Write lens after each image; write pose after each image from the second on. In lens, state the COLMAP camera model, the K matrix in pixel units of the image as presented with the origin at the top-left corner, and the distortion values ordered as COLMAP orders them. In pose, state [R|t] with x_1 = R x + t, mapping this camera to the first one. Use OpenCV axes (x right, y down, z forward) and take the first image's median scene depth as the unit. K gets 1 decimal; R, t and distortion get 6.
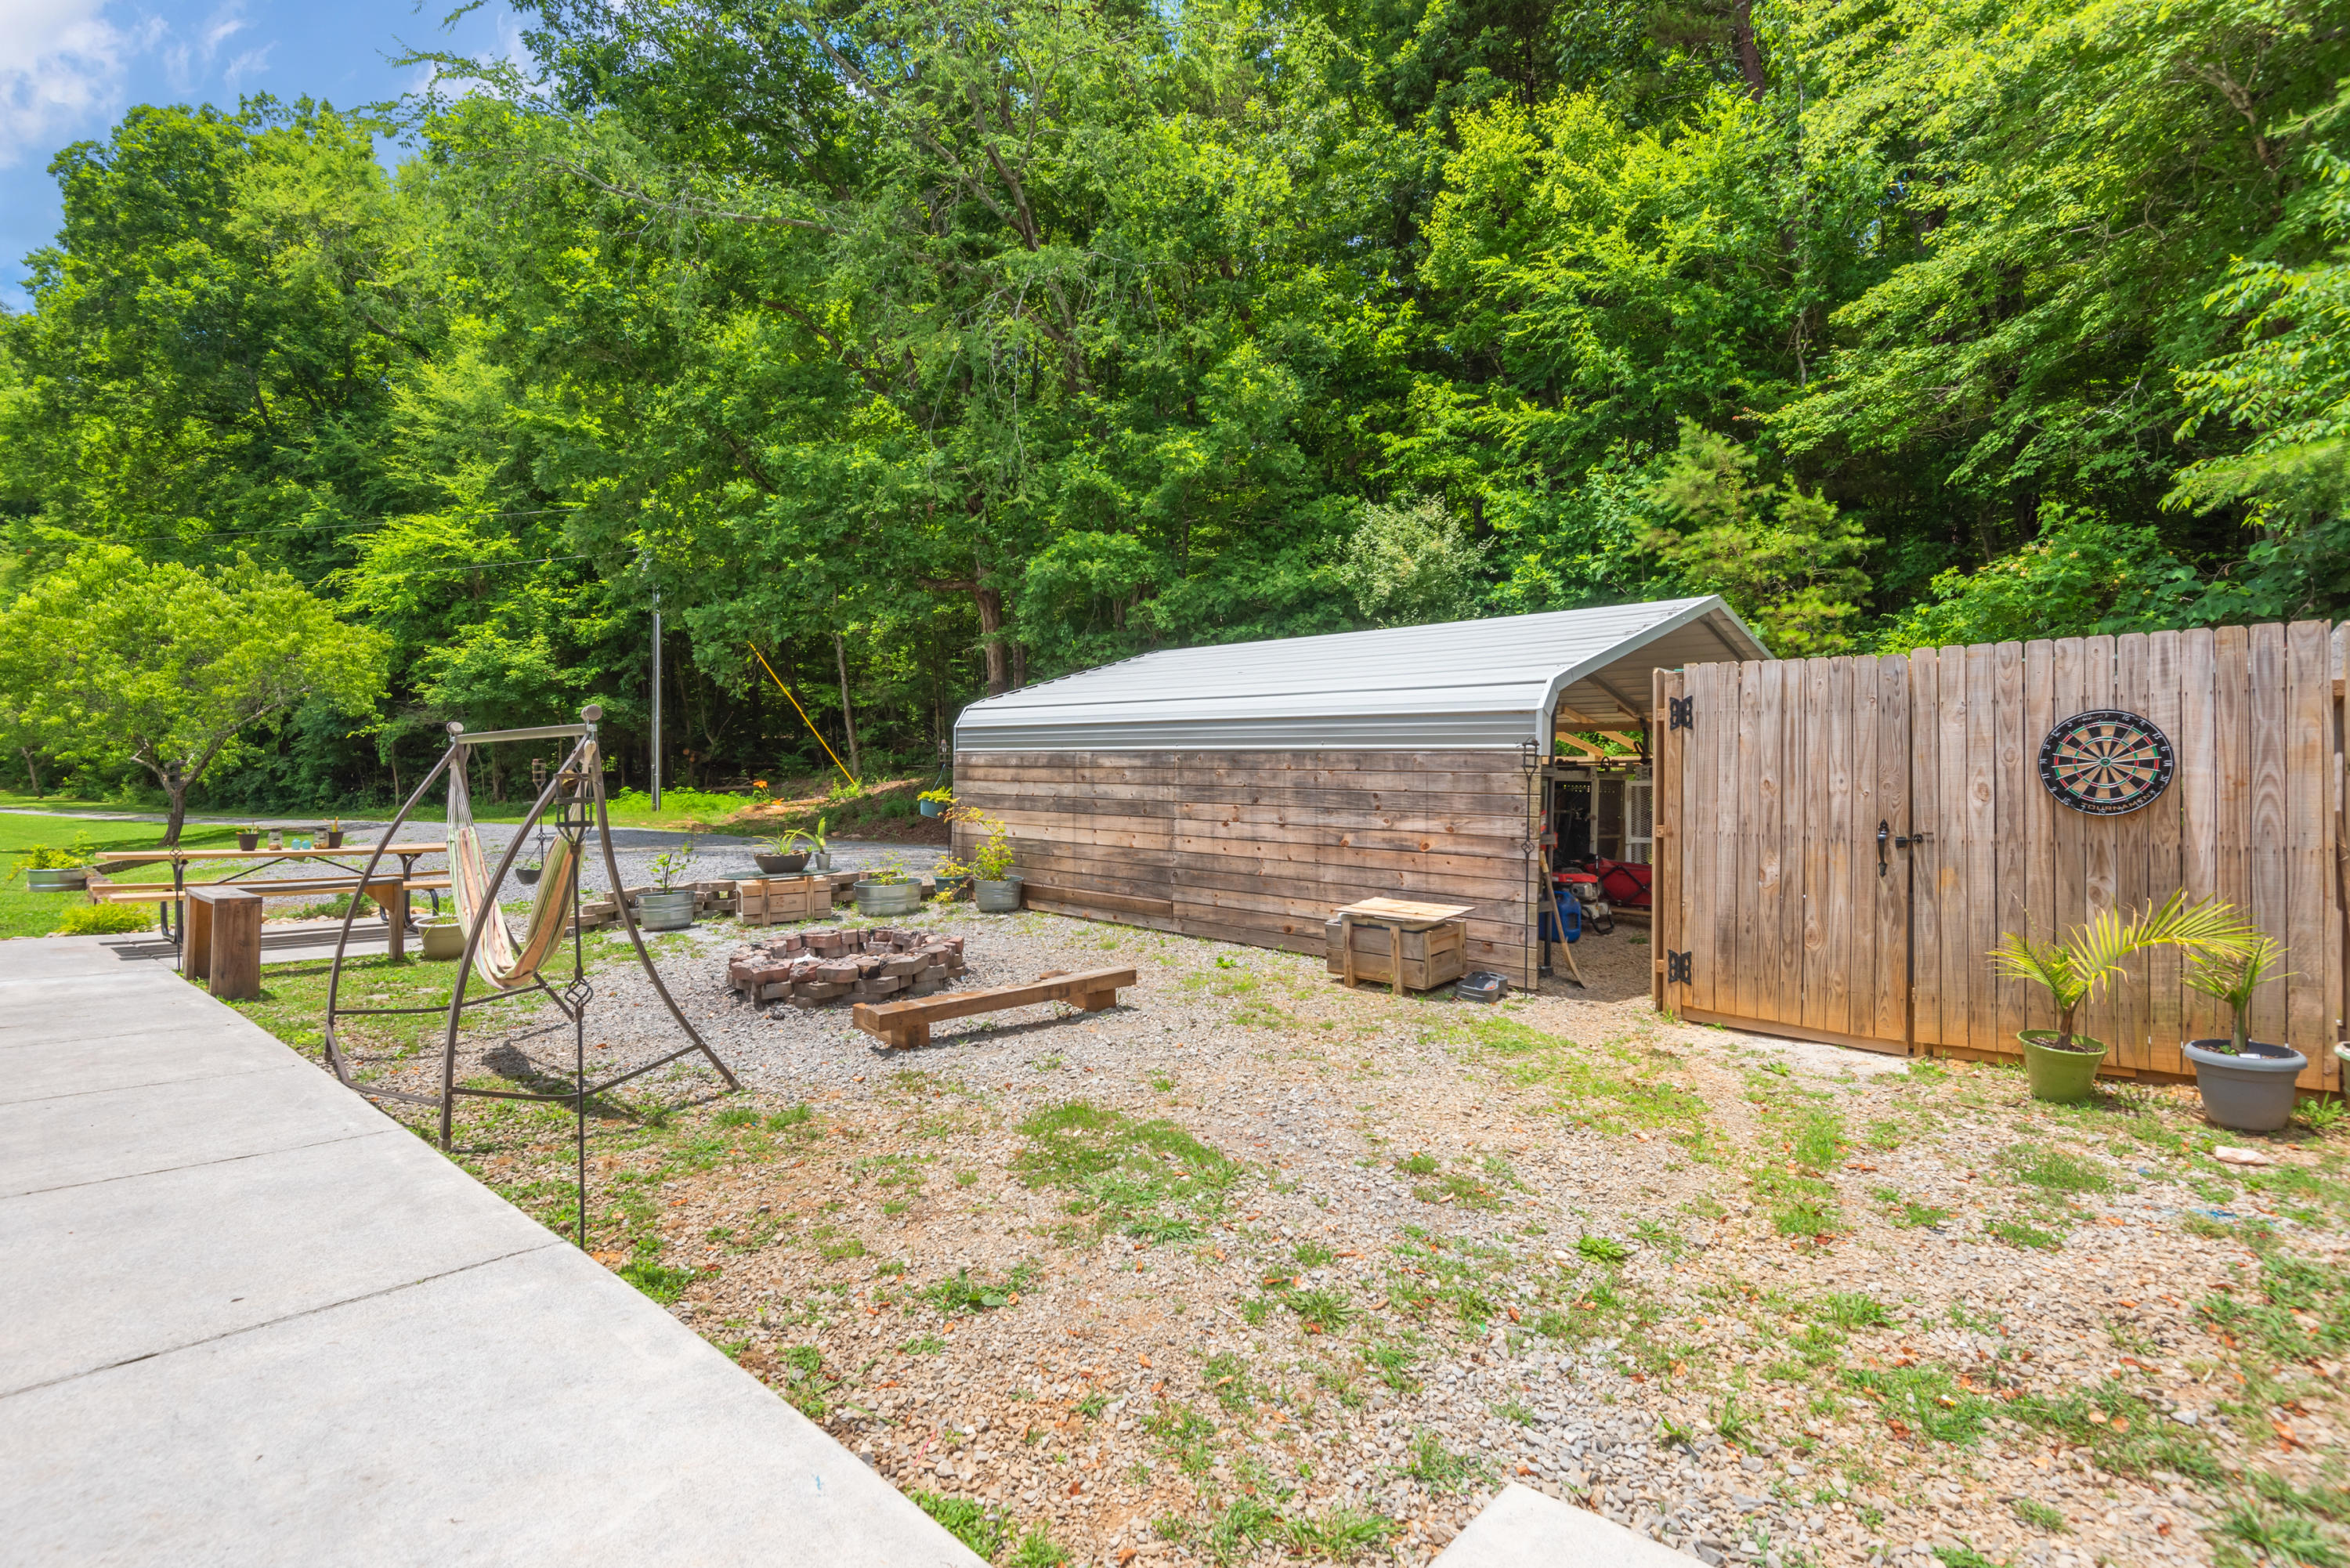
lens RADIAL K [[1135.1, 0, 1174.4], [0, 1135.1, 784.7], [0, 0, 1]] dist [0.001199, 0.000101]
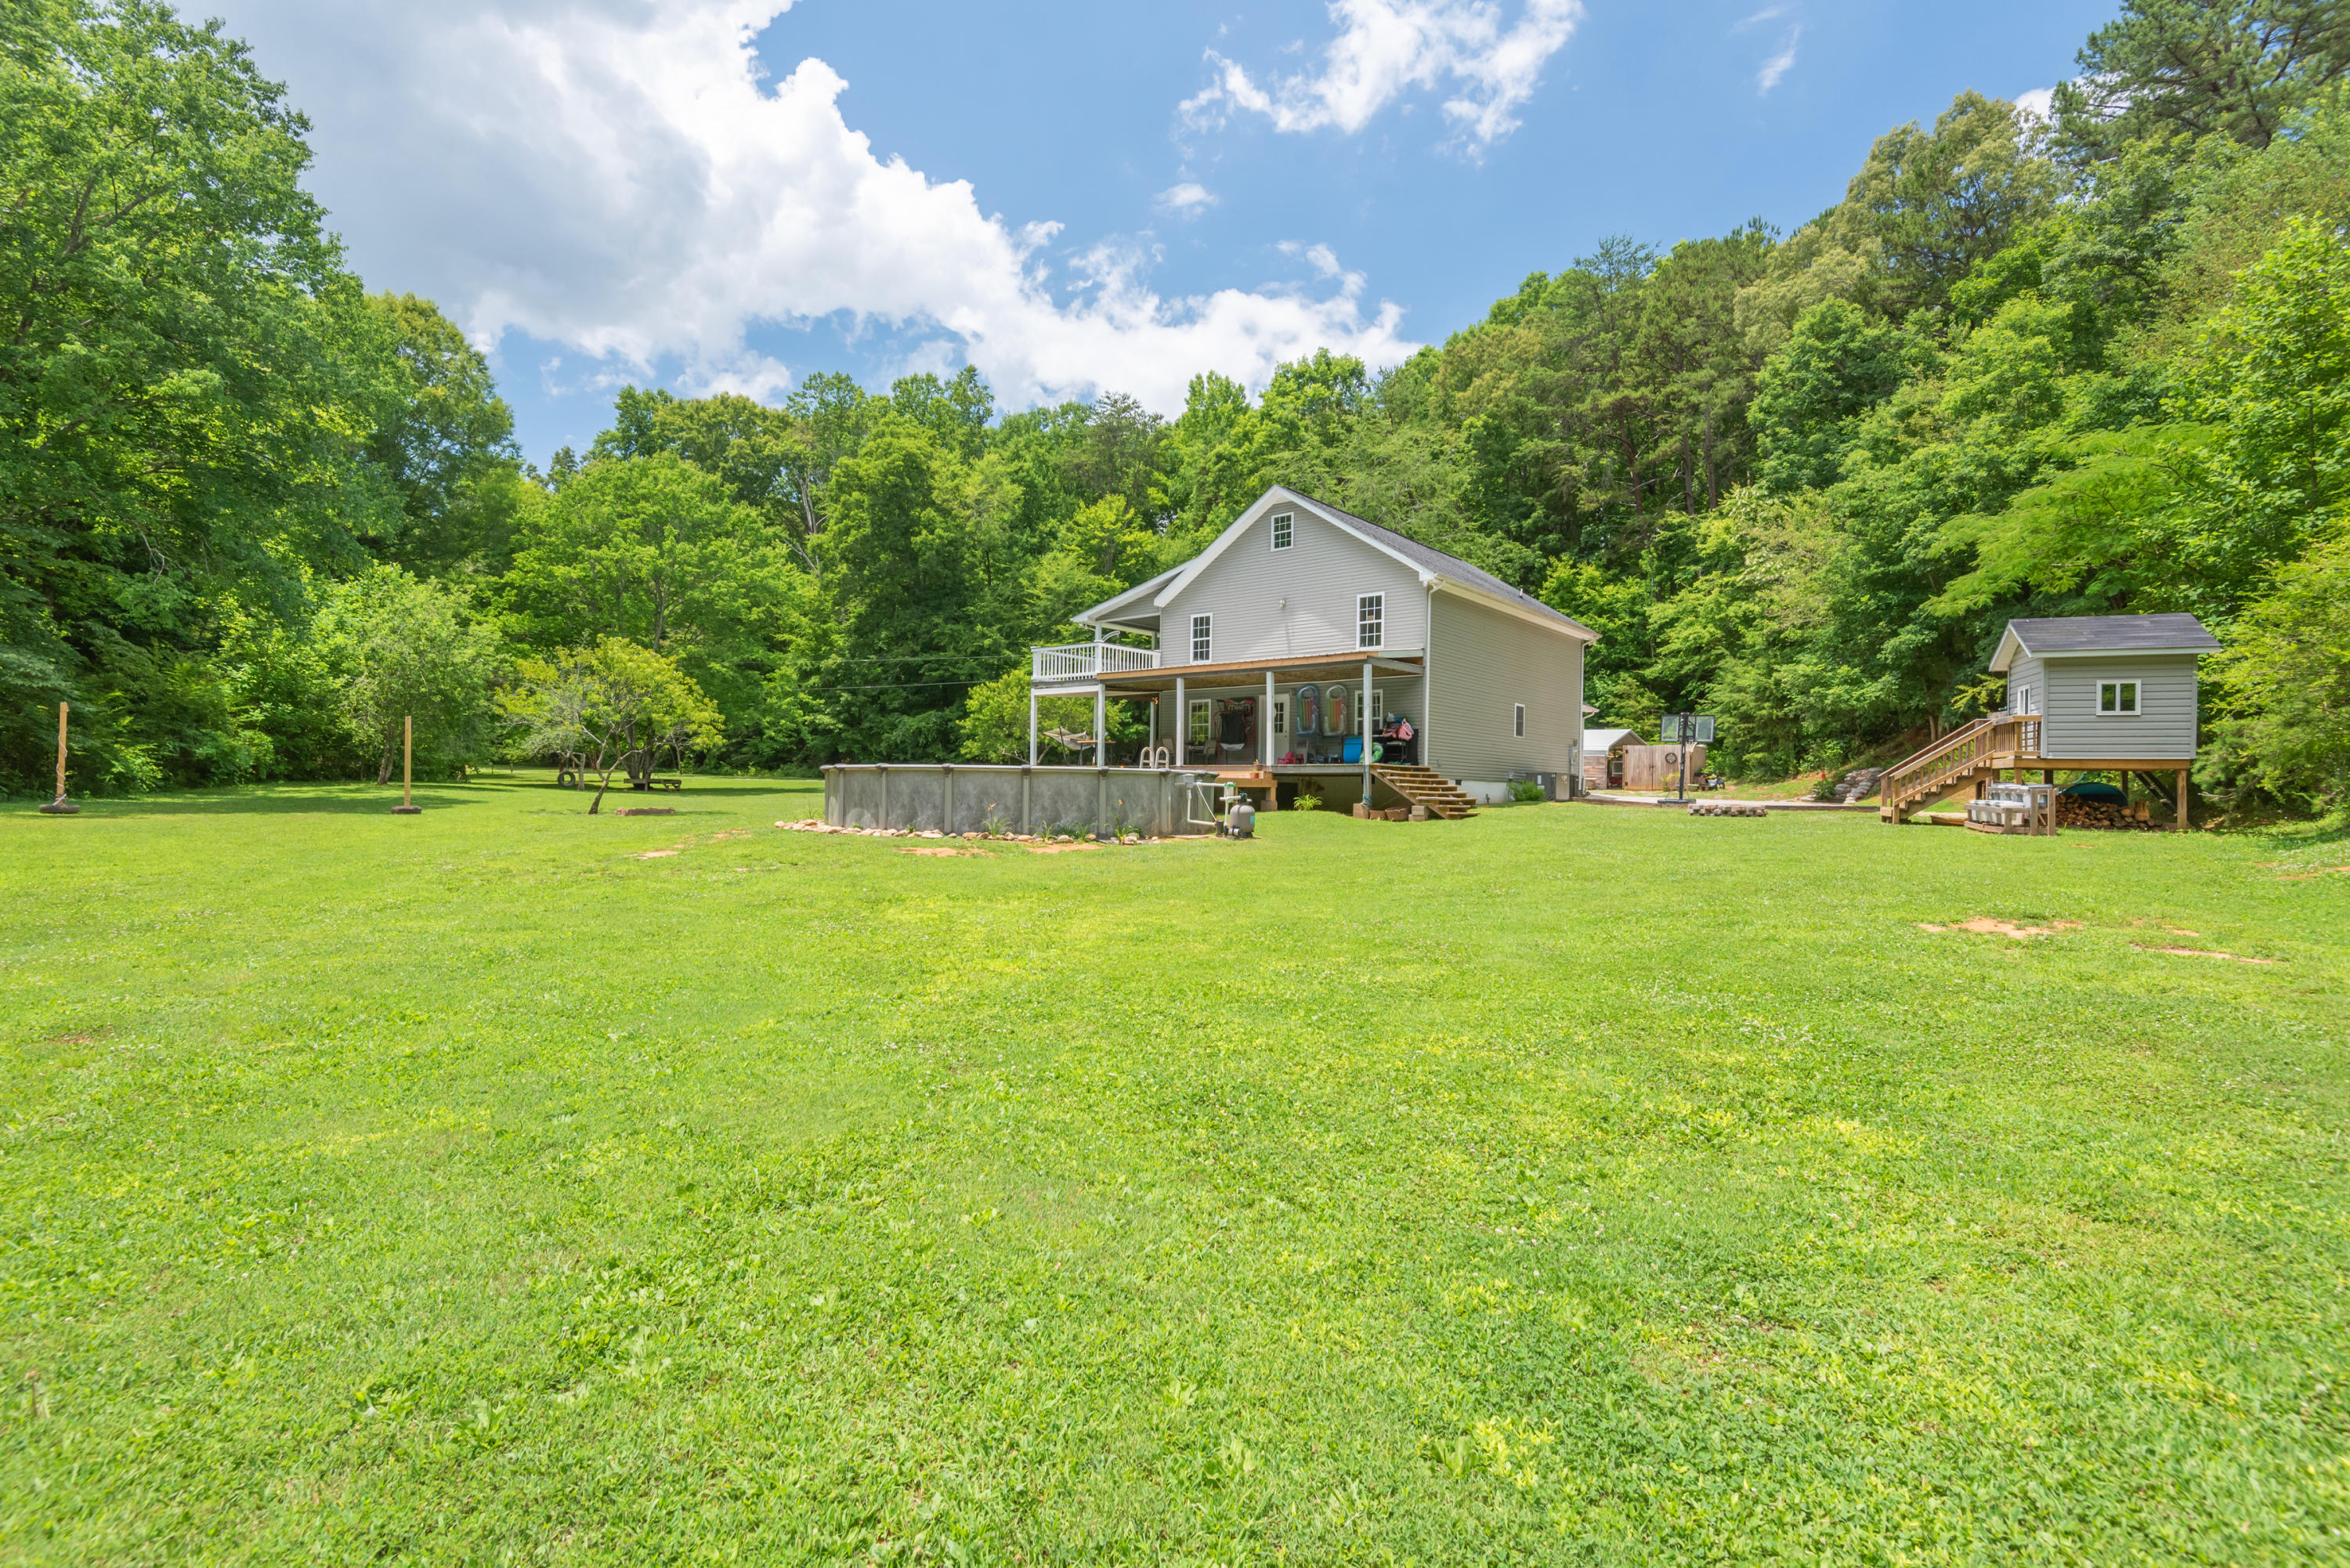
lens RADIAL K [[1069.8, 0, 1175.5], [0, 1069.8, 775.0], [0, 0, 1]] dist [-0.002125, -0.001273]
pose [[0.998452, 0.001925, 0.055592, -1.316287], [-0.001866, 0.999998, -0.001107, 0.047794], [-0.055594, 0.001002, 0.998453, -2.649868]]
